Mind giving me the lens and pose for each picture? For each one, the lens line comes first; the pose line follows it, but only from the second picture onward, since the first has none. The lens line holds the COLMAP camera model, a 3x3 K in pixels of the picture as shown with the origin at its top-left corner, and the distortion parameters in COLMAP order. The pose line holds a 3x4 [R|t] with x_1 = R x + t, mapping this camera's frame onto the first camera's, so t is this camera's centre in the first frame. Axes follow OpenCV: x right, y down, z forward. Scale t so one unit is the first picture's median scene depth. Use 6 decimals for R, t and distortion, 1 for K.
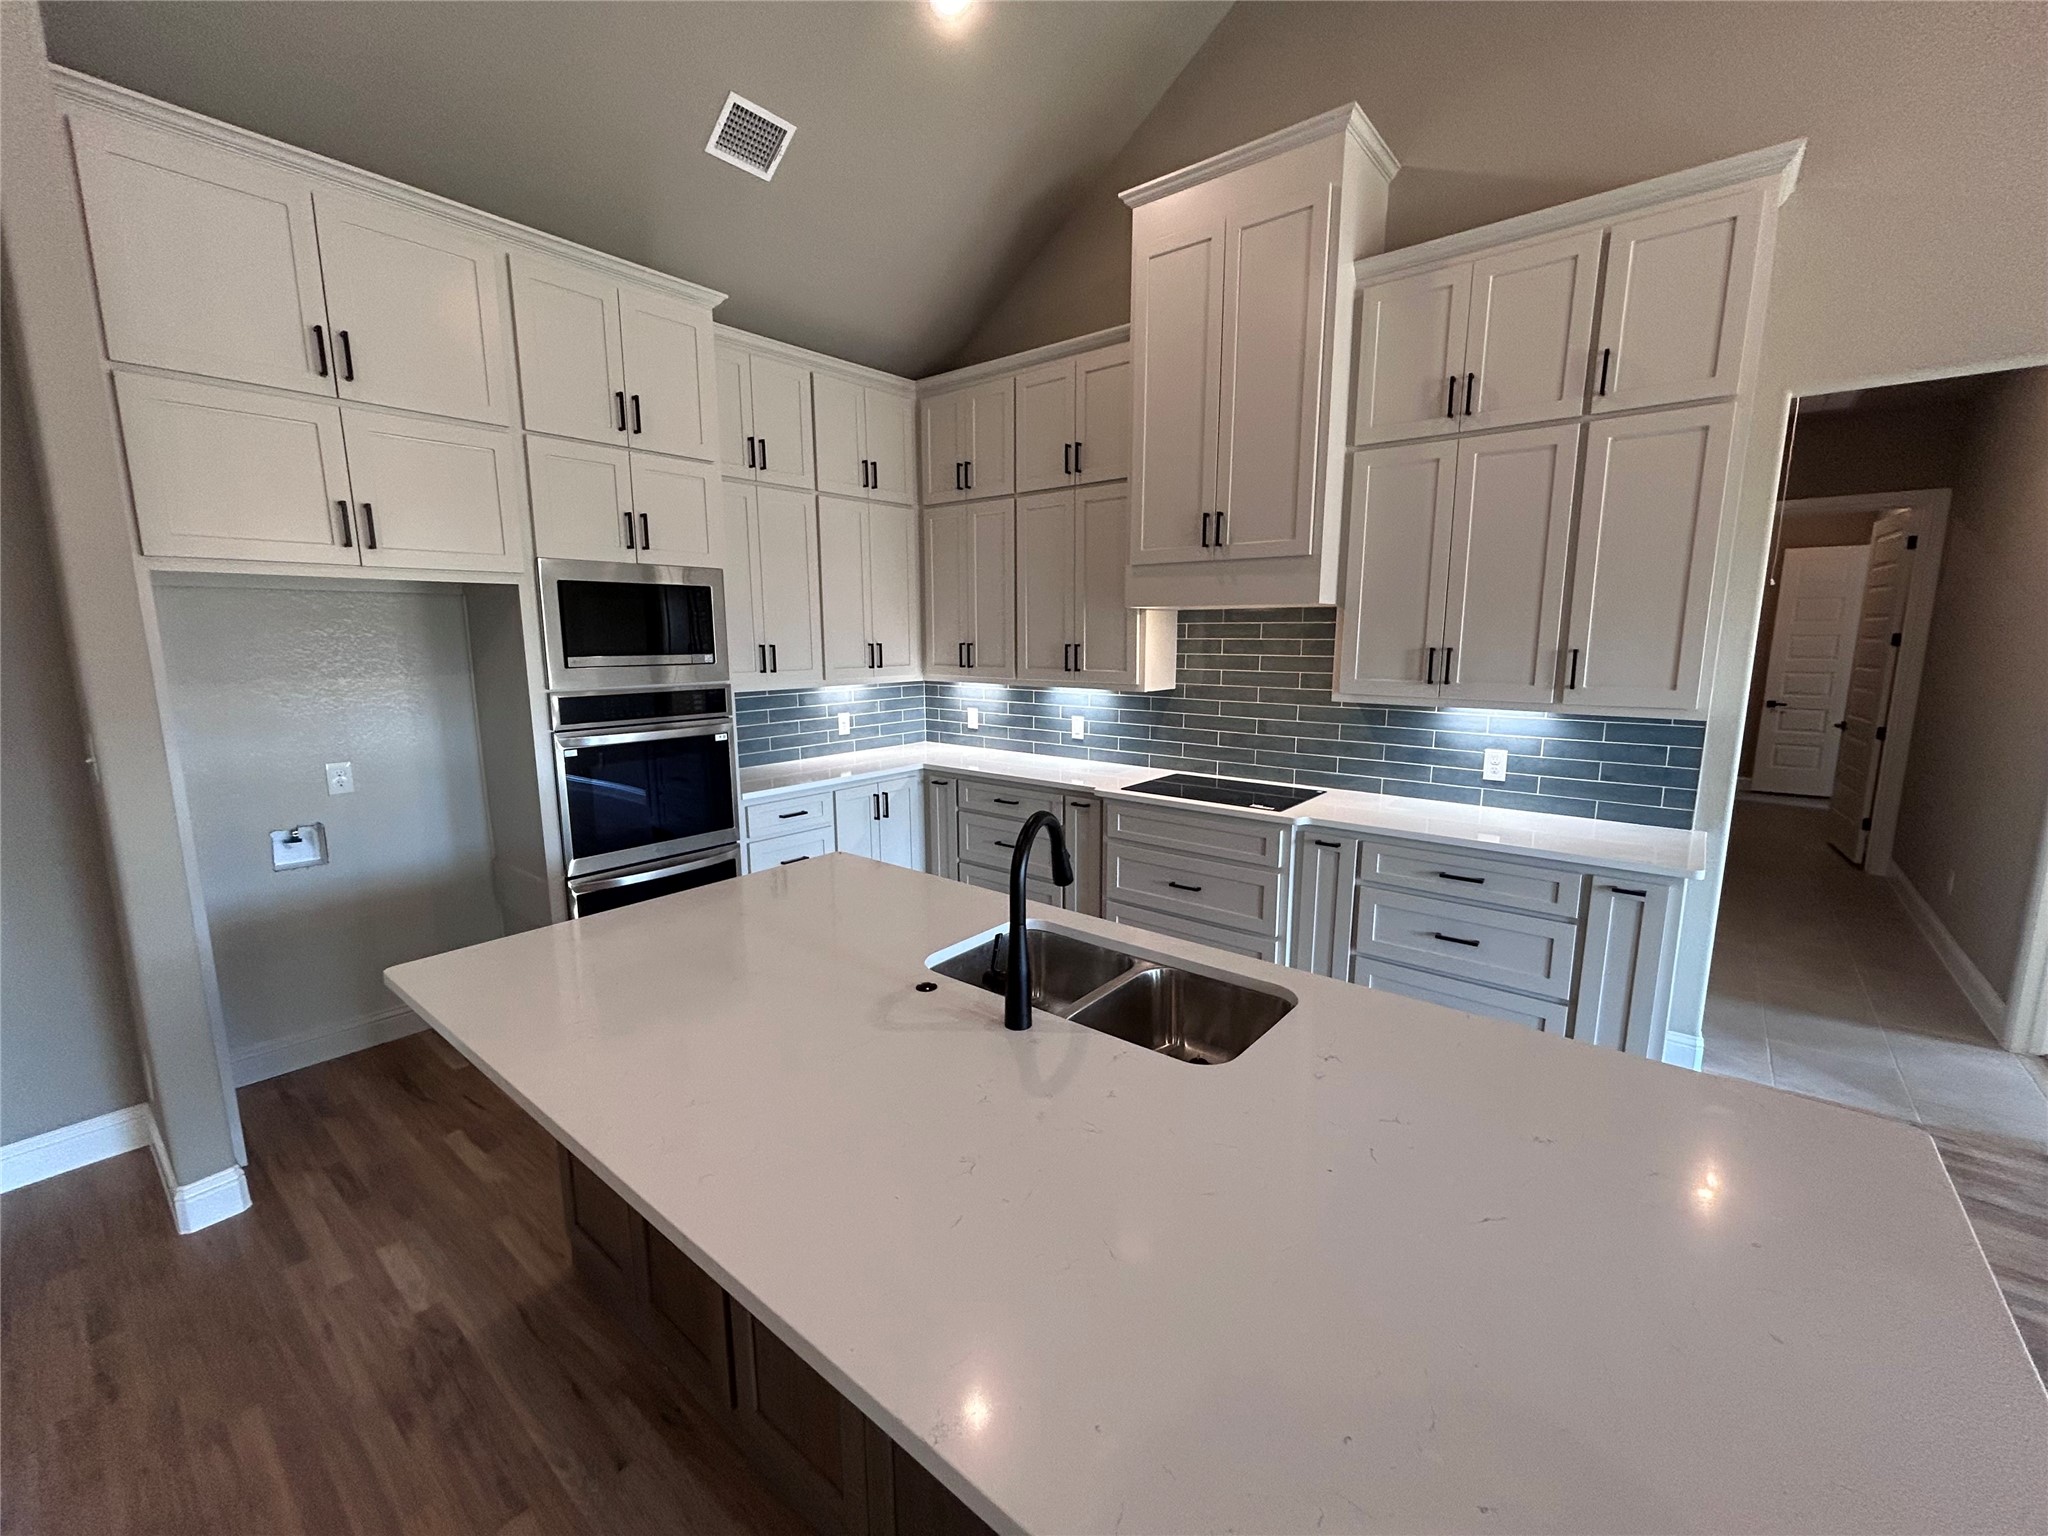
lens RADIAL K [[828.7, 0, 1022.1], [0, 828.7, 764.8], [0, 0, 1]] dist [-0.001698, 0.001459]
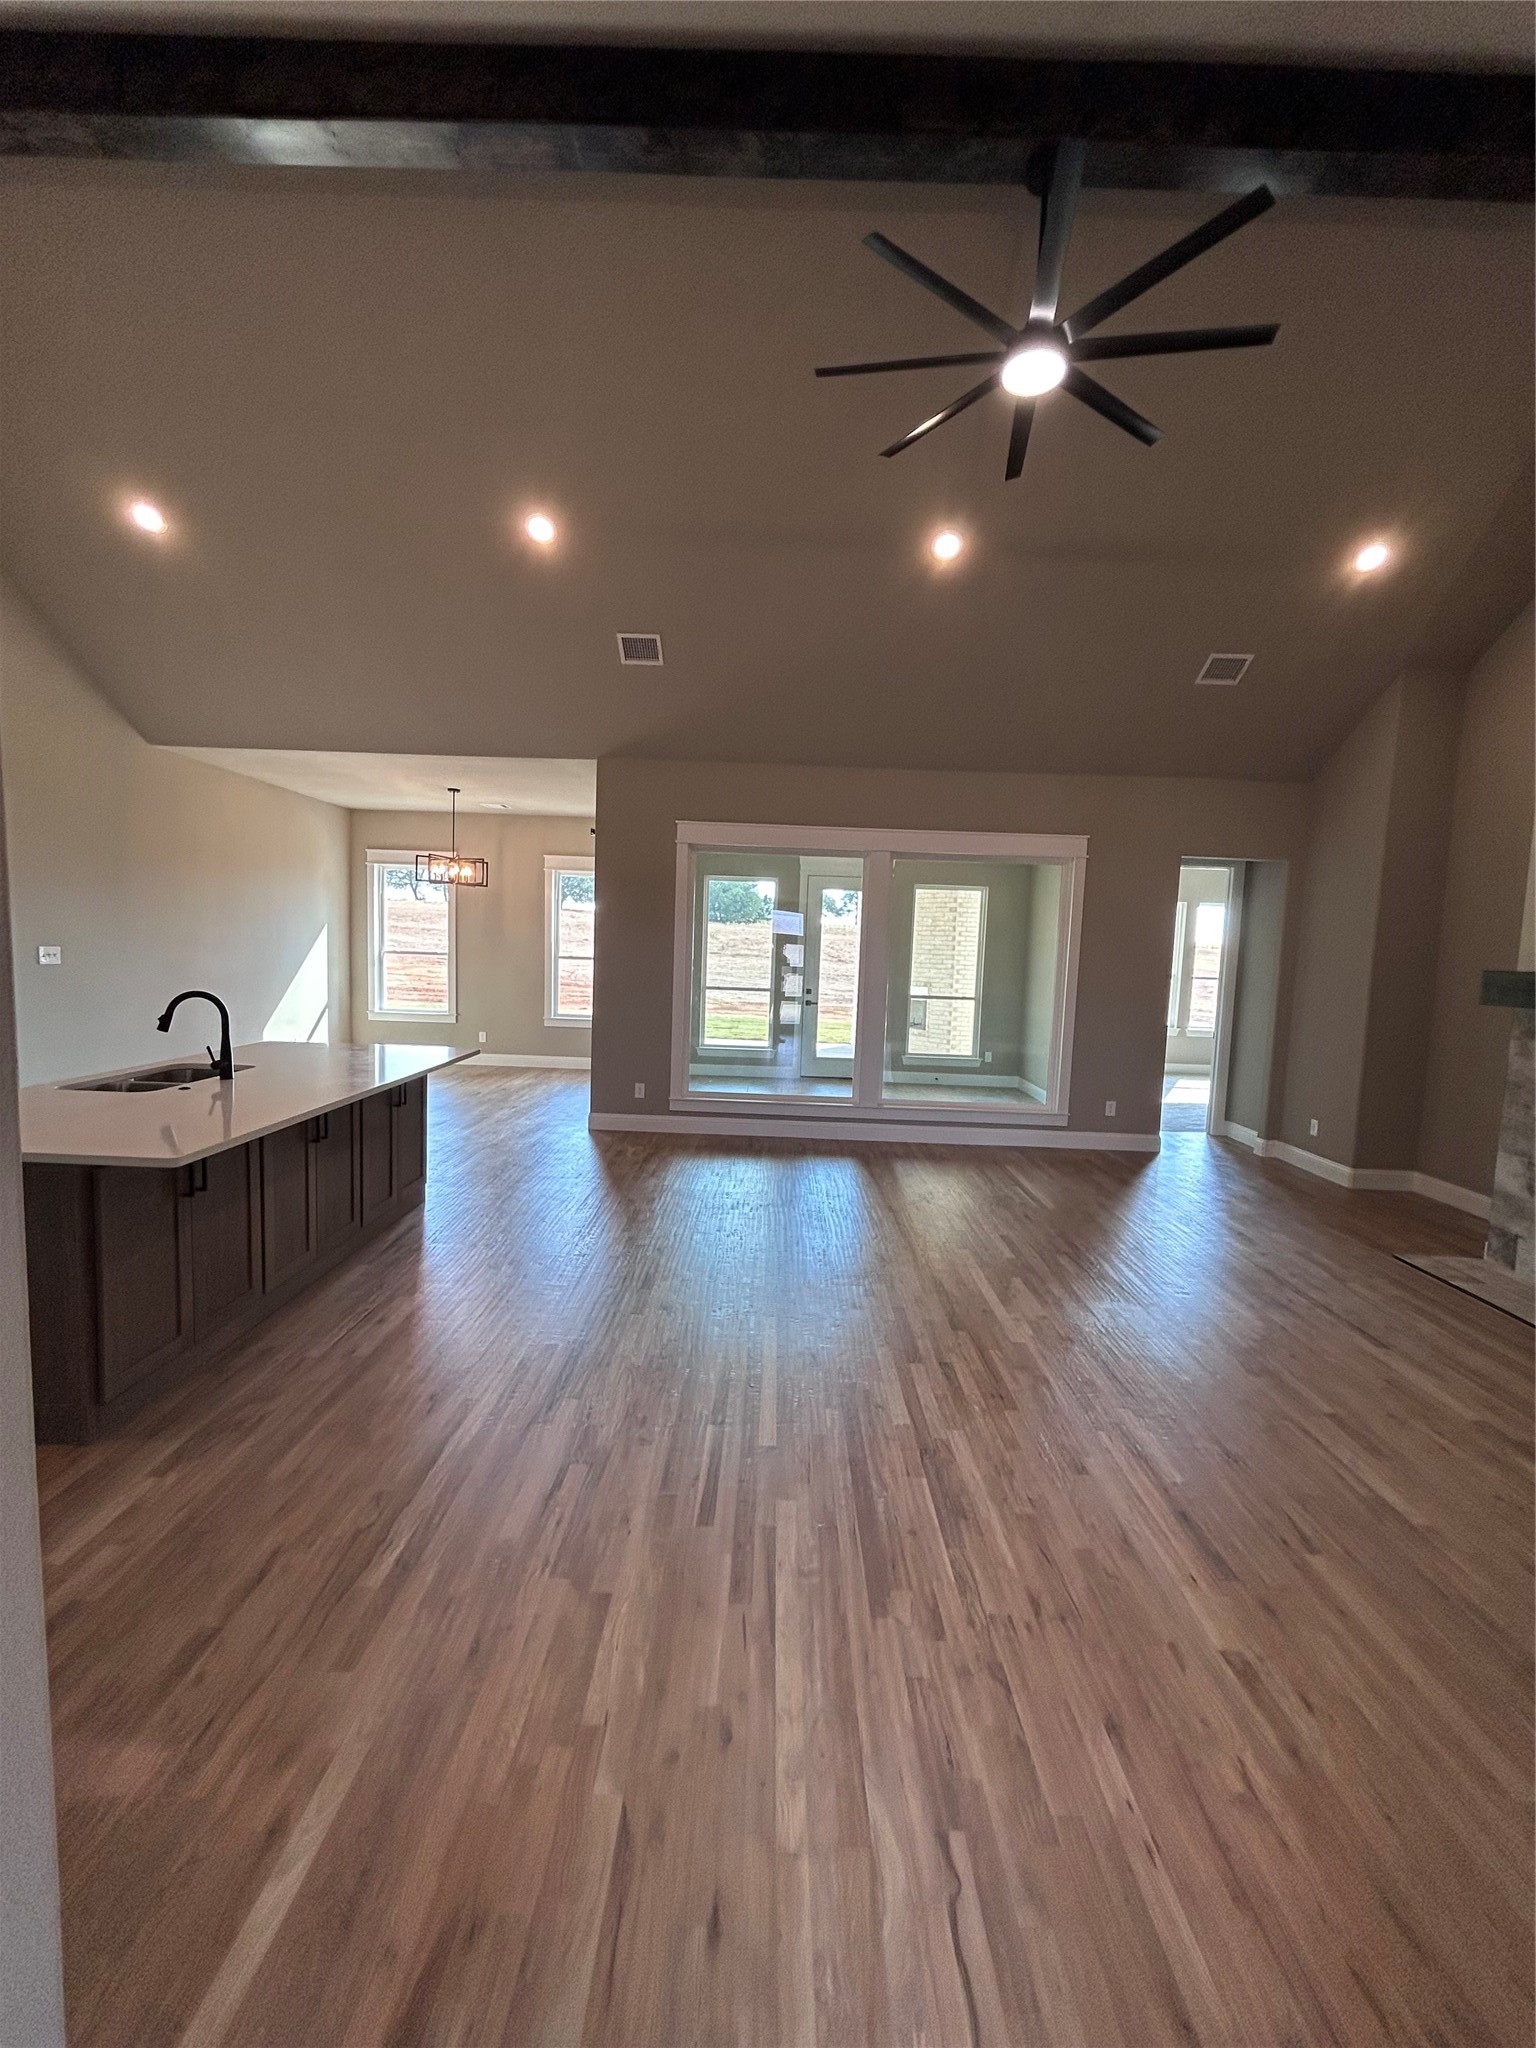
lens RADIAL K [[828.7, 0, 770.4], [0, 828.7, 1024.5], [0, 0, 1]] dist [-0.001698, 0.001459]
pose [[-0.627607, -0.094828, 0.772734, -1.238230], [0.090354, 0.976975, 0.193276, -0.066930], [-0.773270, 0.191121, -0.604588, 0.535642]]
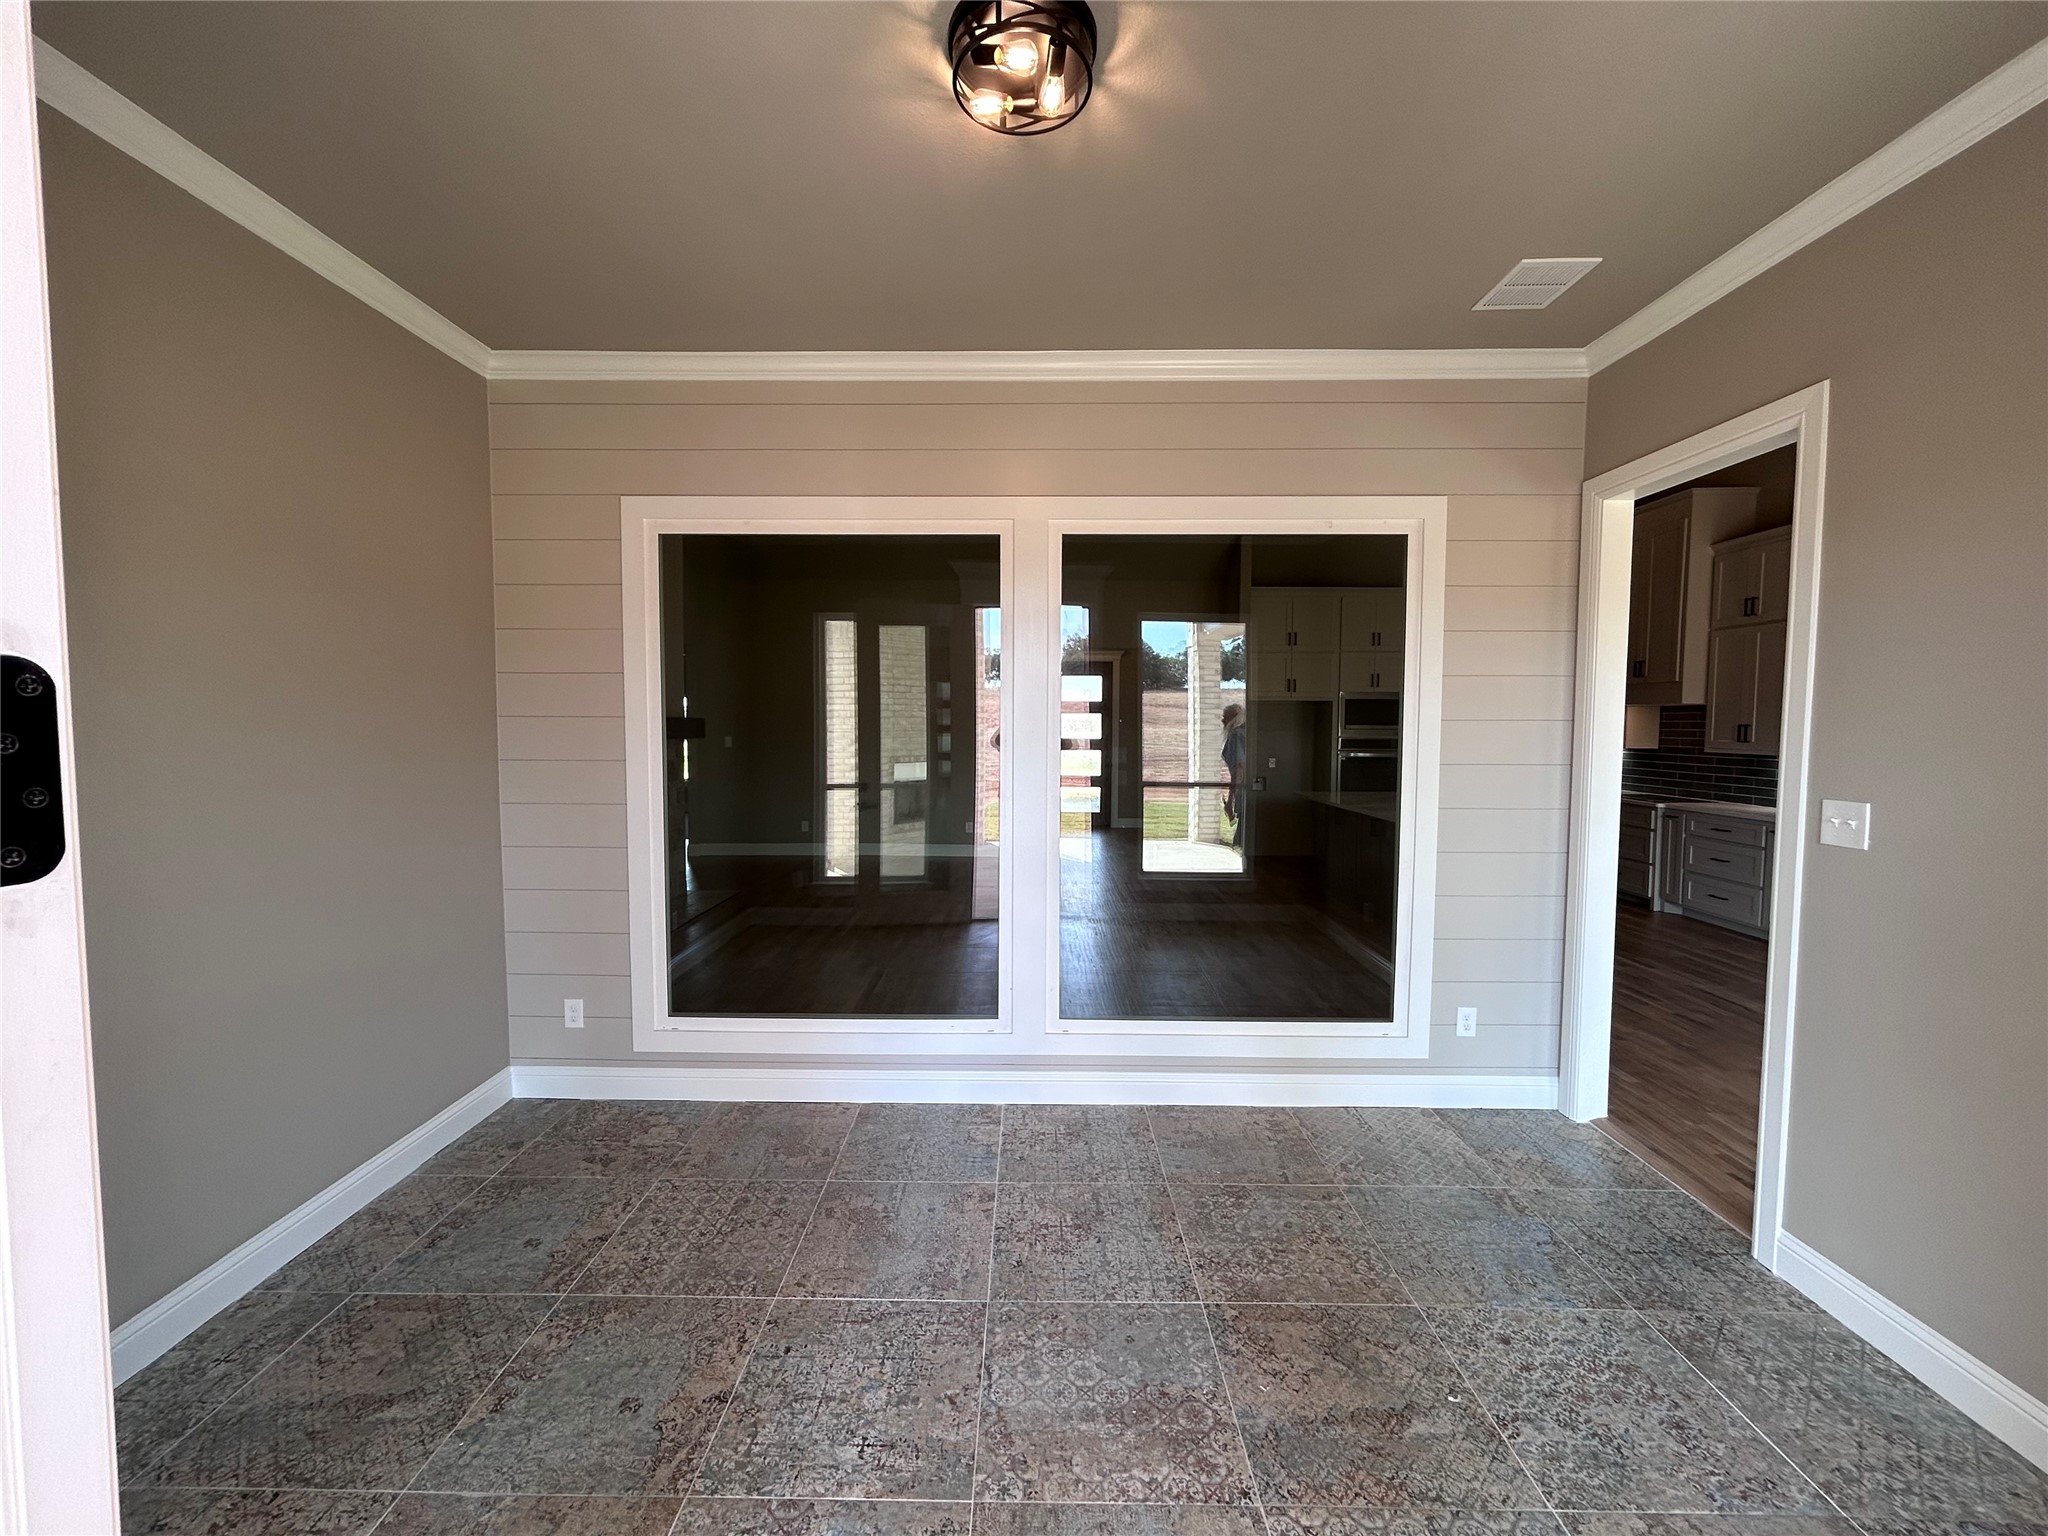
lens RADIAL K [[828.7, 0, 1016.8], [0, 828.7, 768.2], [0, 0, 1]] dist [-0.001698, 0.001459]
pose [[0.622450, 0.049432, -0.781097, 0.909814], [-0.131382, 0.990441, -0.042017, 0.263726], [0.771553, 0.128775, 0.622995, -1.509777]]
